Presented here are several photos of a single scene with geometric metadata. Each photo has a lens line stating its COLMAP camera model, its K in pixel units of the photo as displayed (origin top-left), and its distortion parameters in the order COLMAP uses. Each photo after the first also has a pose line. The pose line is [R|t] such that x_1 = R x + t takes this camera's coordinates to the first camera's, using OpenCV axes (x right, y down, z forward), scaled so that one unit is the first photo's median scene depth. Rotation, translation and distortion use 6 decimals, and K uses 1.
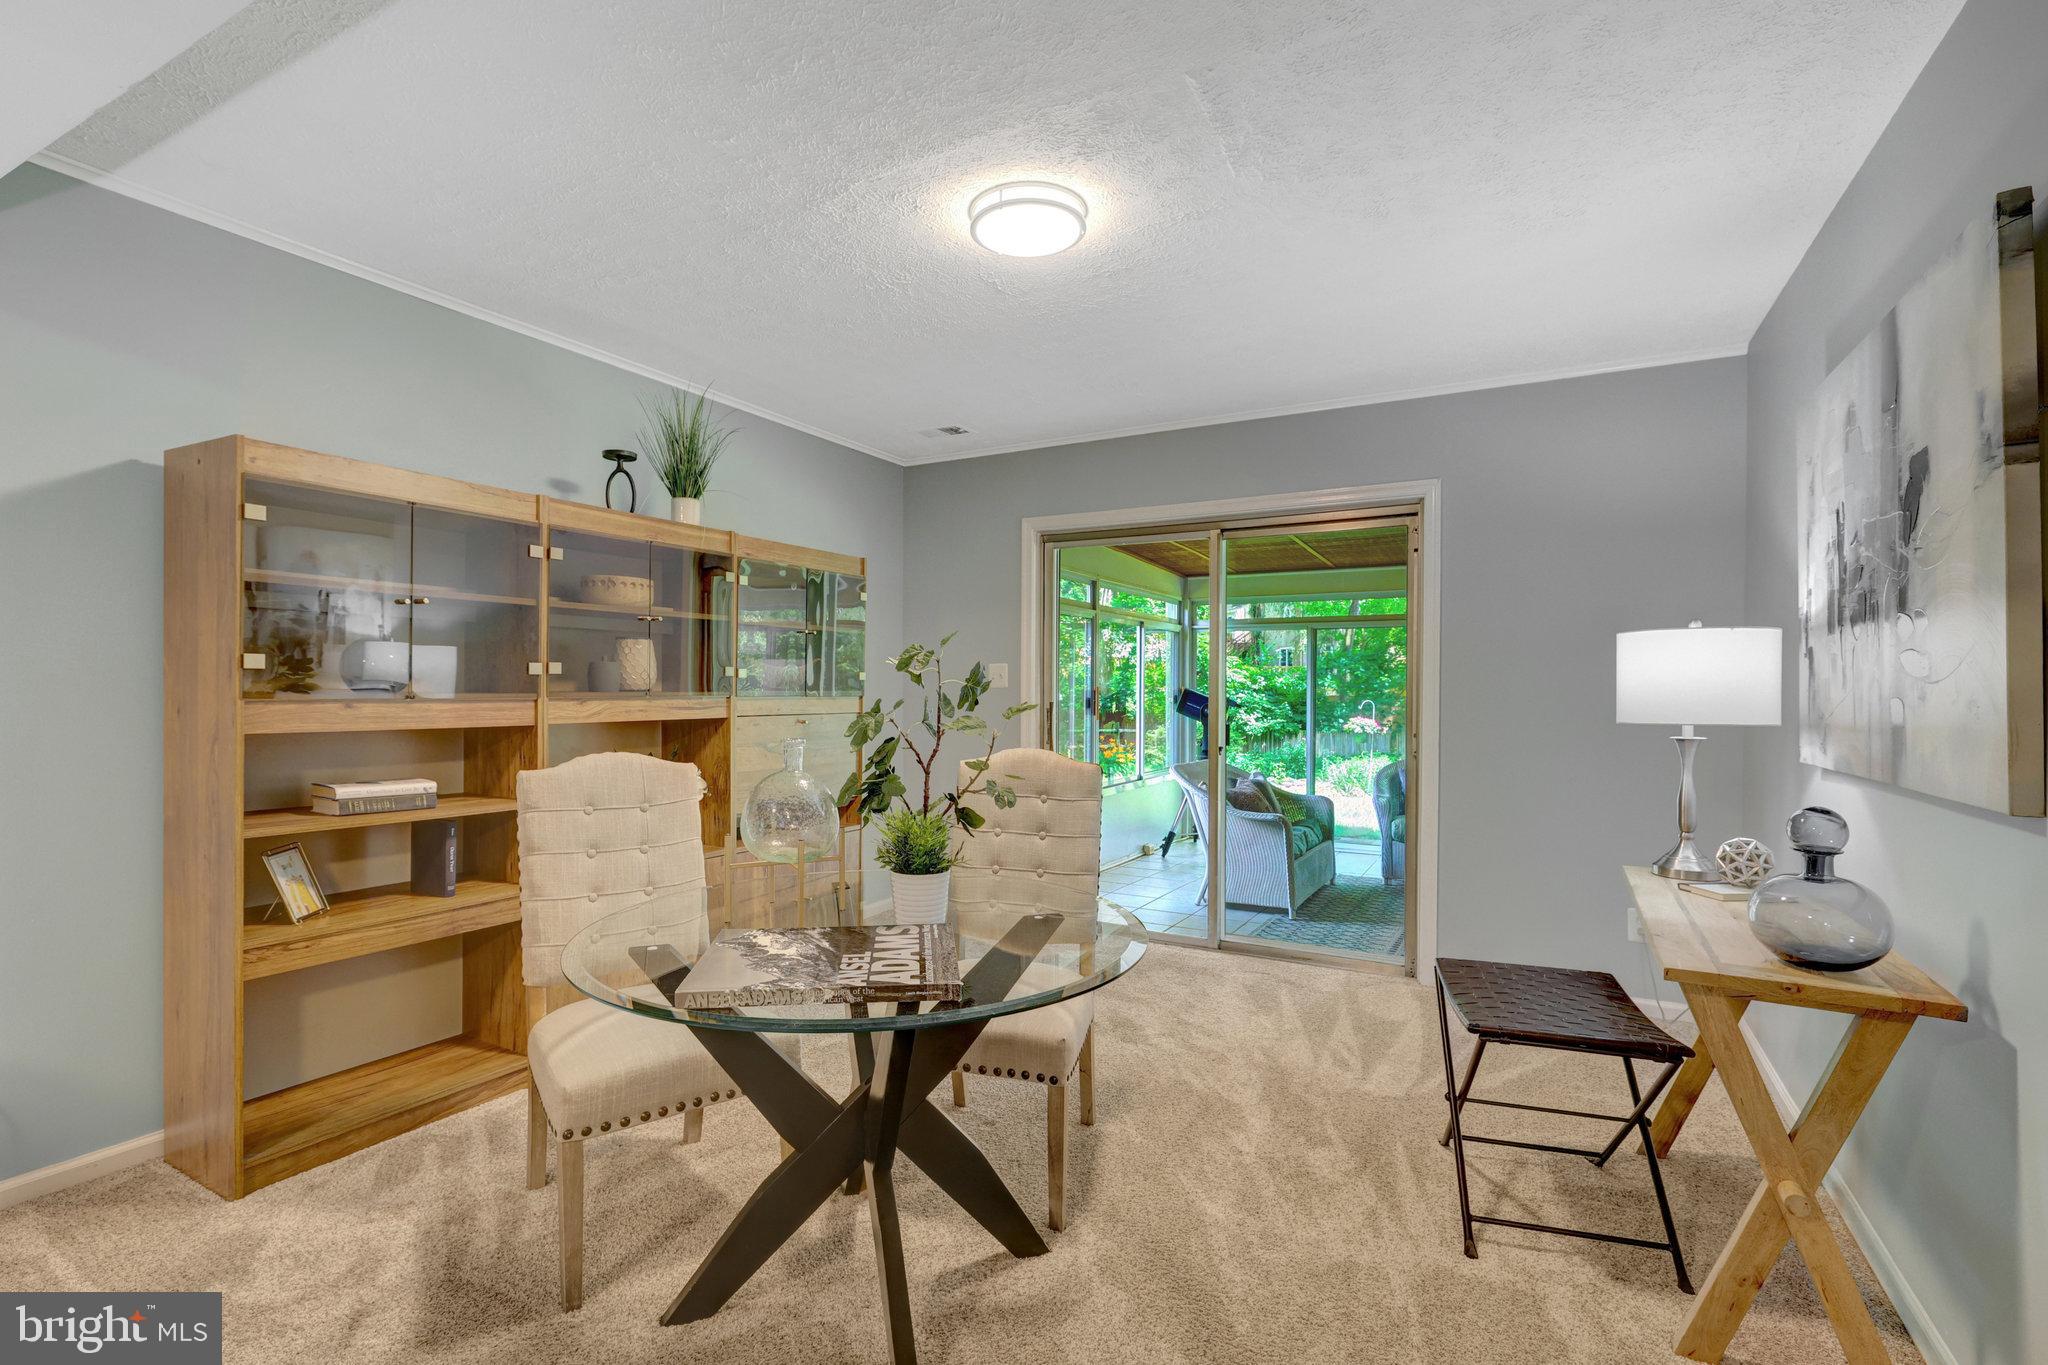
lens RADIAL K [[911.0, 0, 1023.2], [0, 911.0, 673.4], [0, 0, 1]] dist [0.000528, -0.000076]
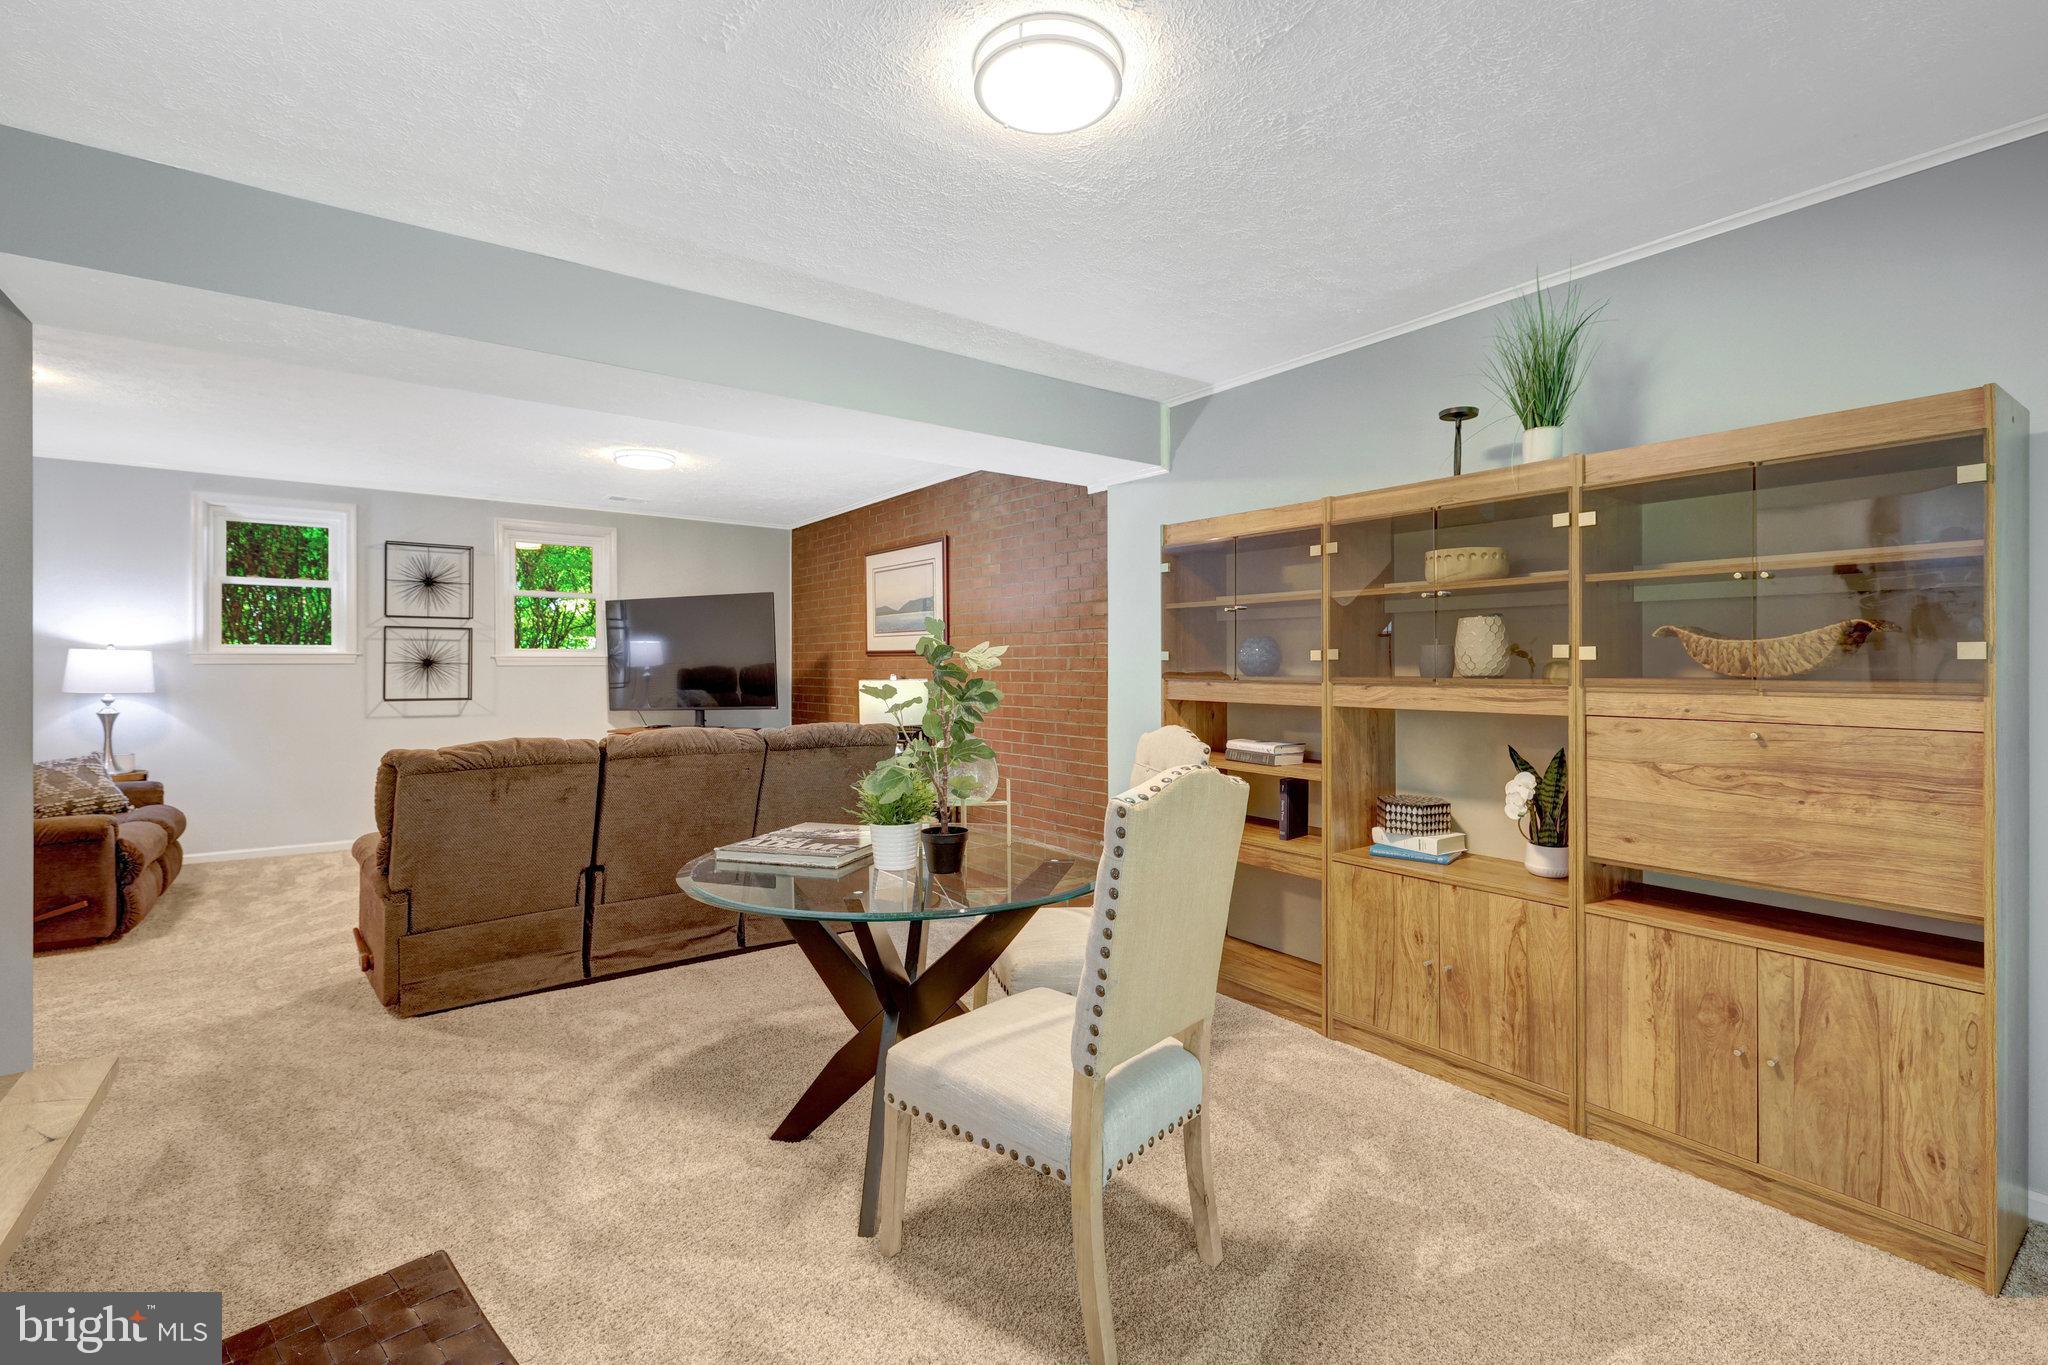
lens RADIAL K [[911.0, 0, 1023.2], [0, 911.0, 673.4], [0, 0, 1]] dist [0.000528, -0.000076]
pose [[-0.404185, -0.005937, -0.914658, 0.523565], [-0.000652, 0.999981, -0.006203, 0.020386], [0.914677, -0.001911, -0.404181, 0.948243]]
